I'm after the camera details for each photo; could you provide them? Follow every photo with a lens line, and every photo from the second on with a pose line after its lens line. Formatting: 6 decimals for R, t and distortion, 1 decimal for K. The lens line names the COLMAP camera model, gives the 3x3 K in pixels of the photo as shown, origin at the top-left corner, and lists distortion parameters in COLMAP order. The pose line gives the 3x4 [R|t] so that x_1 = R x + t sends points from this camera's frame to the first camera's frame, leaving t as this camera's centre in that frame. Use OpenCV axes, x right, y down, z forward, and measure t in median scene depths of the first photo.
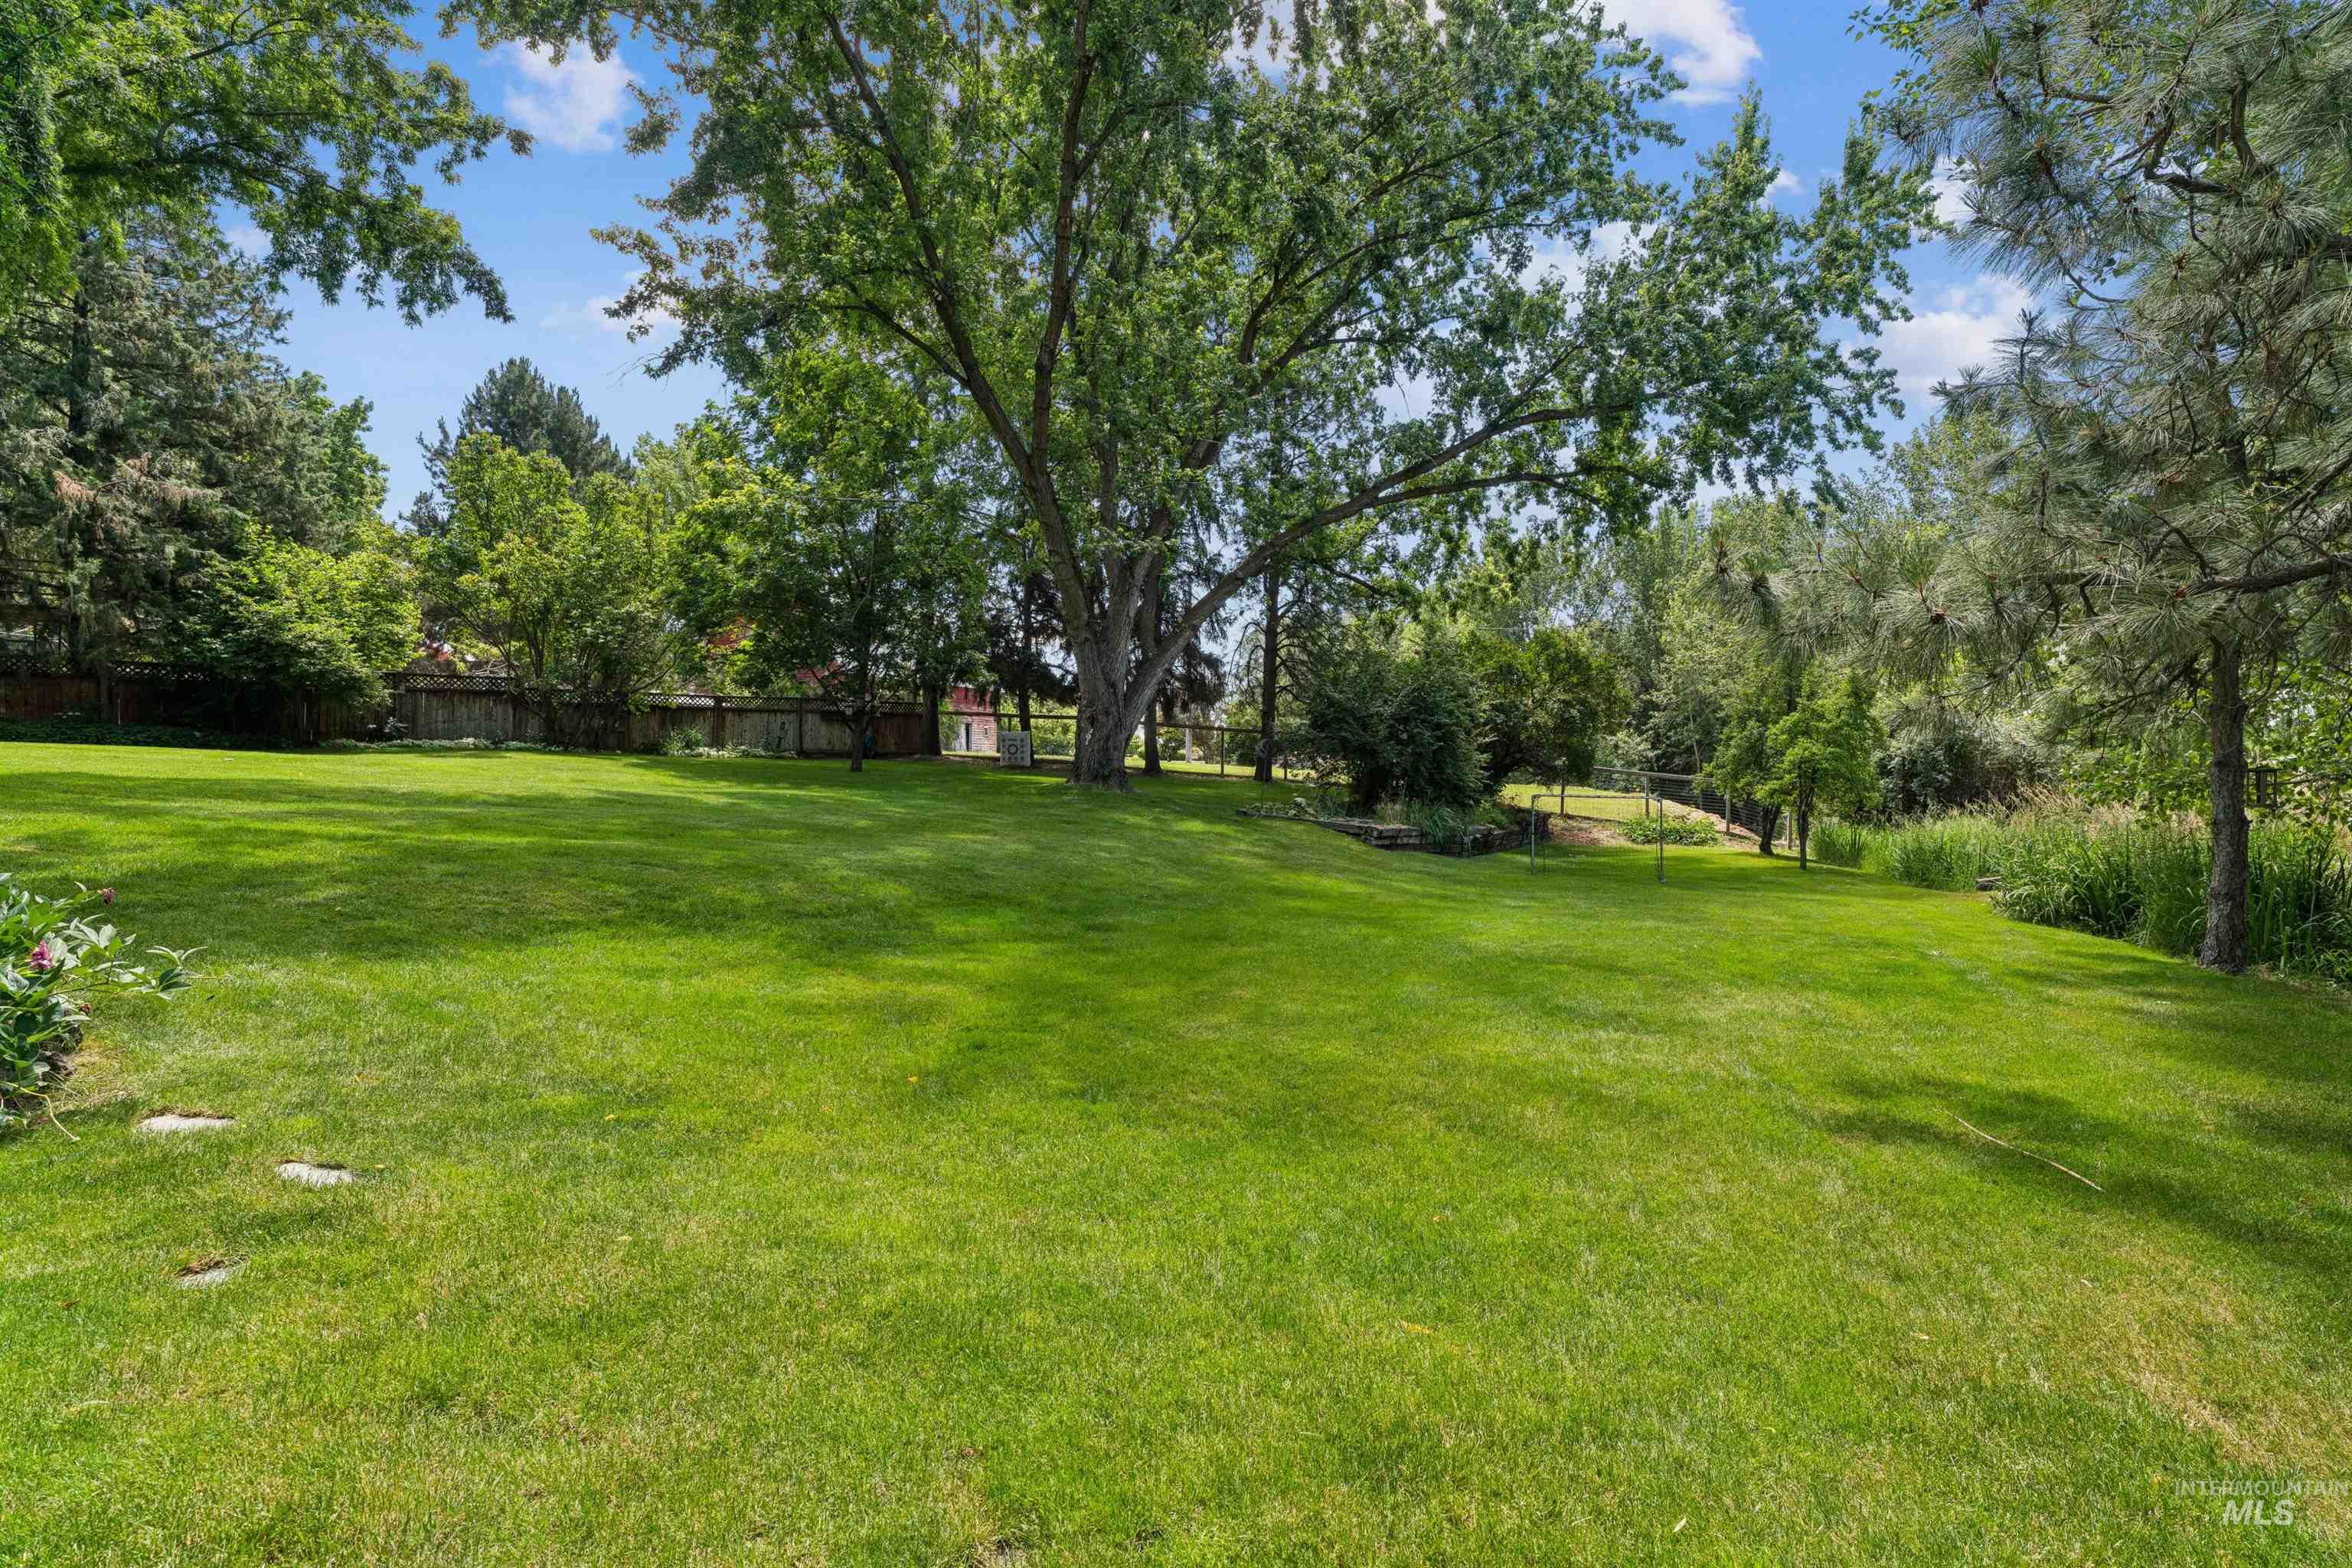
lens RADIAL K [[1133.9, 0, 1179.4], [0, 1133.9, 785.9], [0, 0, 1]] dist [-0.001892, -0.000479]
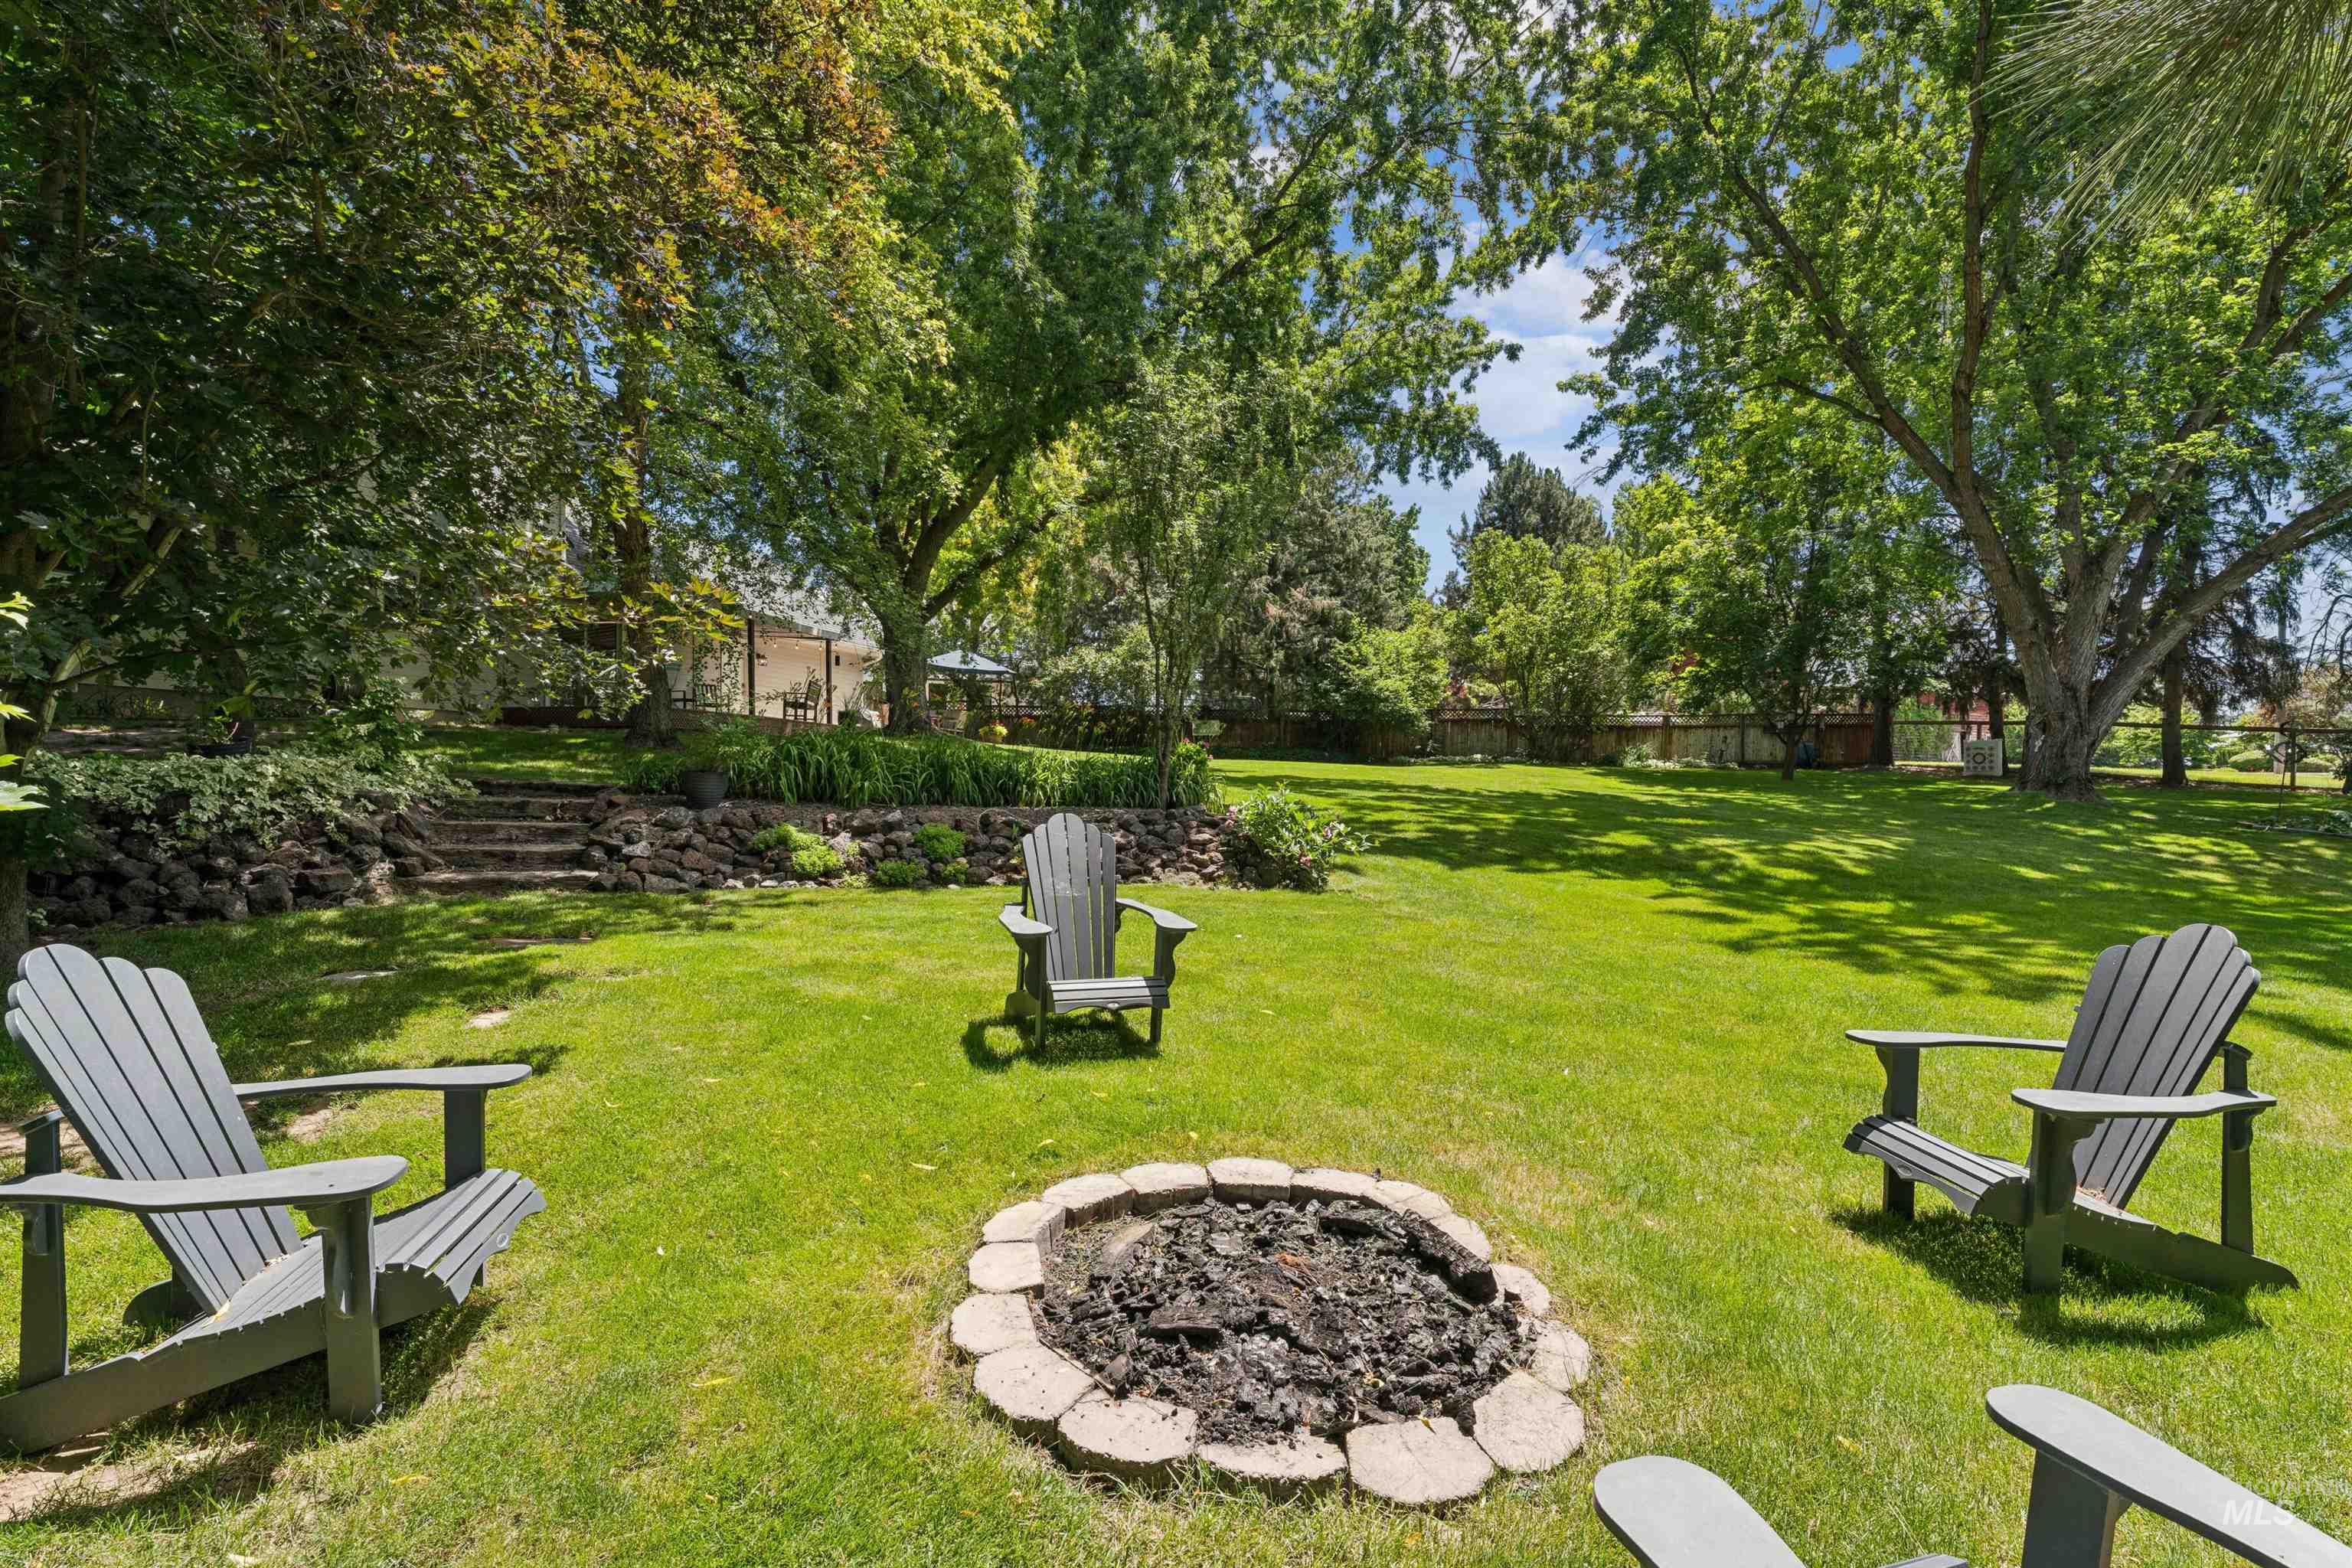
lens RADIAL K [[1085.8, 0, 1186.4], [0, 1085.8, 788.0], [0, 0, 1]] dist [0.000467, -0.000086]
pose [[0.678503, 0.007202, -0.734563, 0.098552], [-0.014383, 0.999890, -0.003482, 0.007735], [0.734457, 0.012927, 0.678532, -0.148977]]
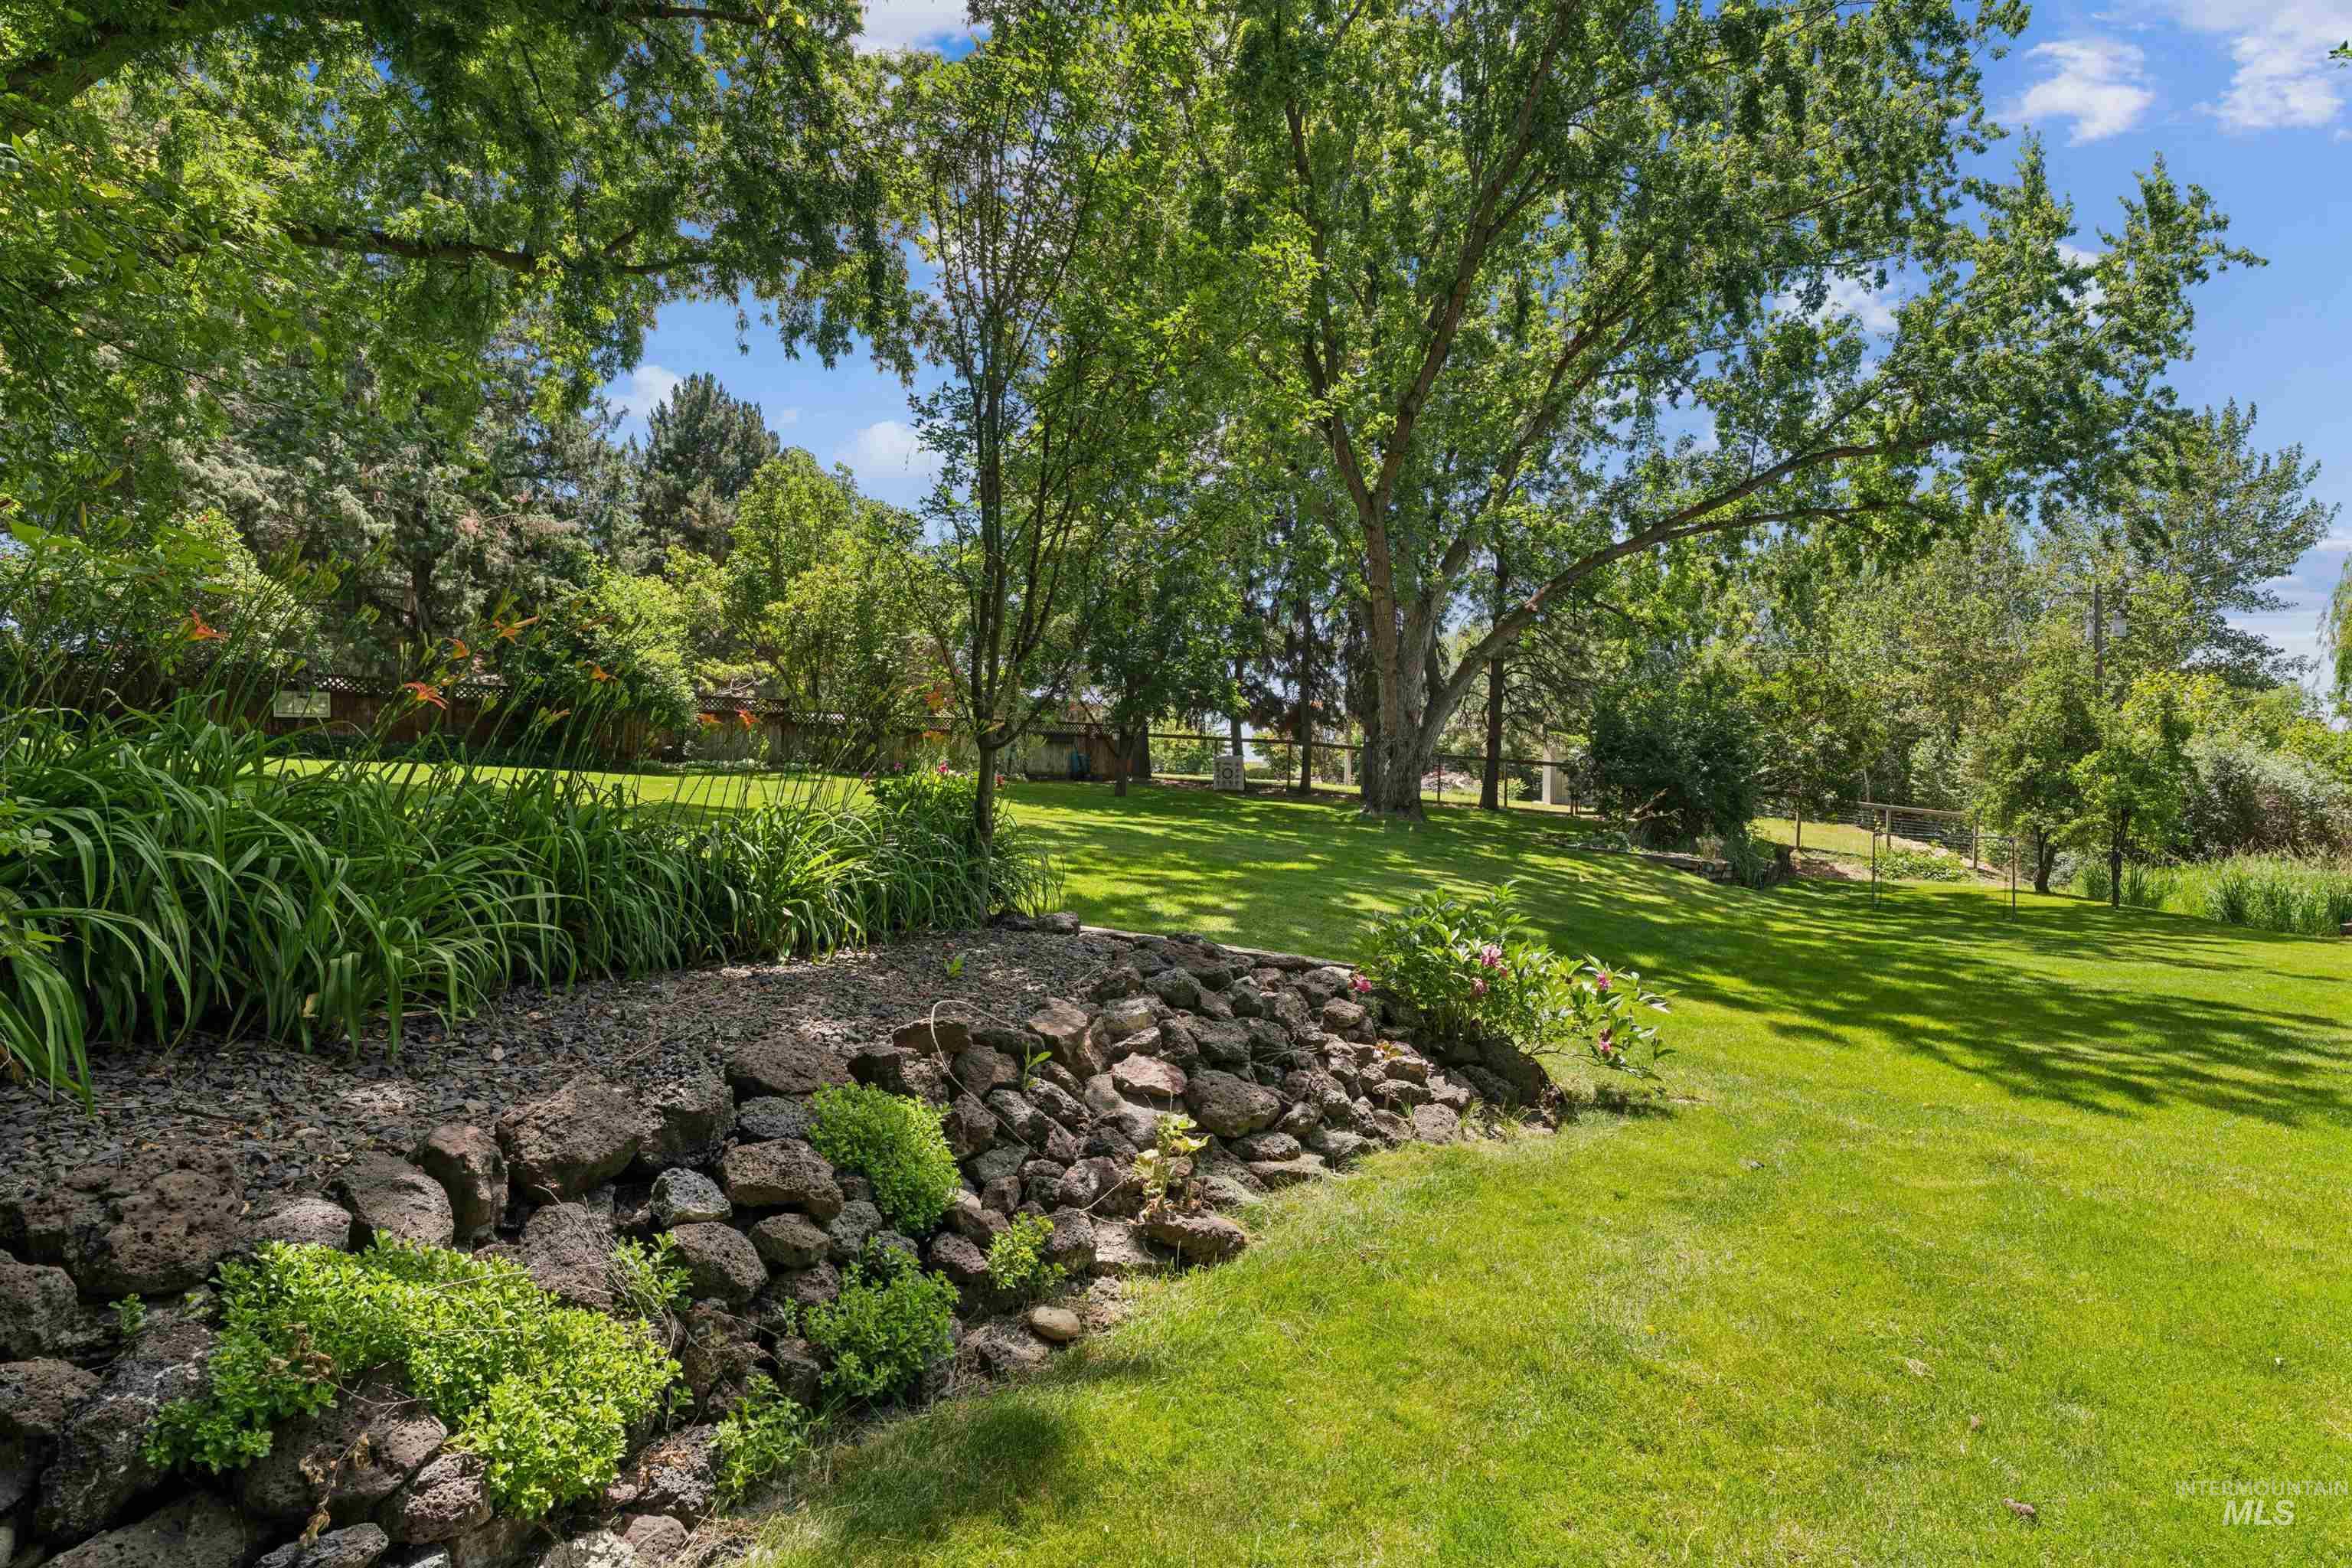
lens RADIAL K [[1199.8, 0, 1183.0], [0, 1199.8, 776.5], [0, 0, 1]] dist [-0.006700, -0.001210]
pose [[0.999456, 0.012275, -0.030597, -0.211713], [-0.012880, 0.999724, -0.019653, -0.010825], [0.030347, 0.020036, 0.999339, -0.067532]]
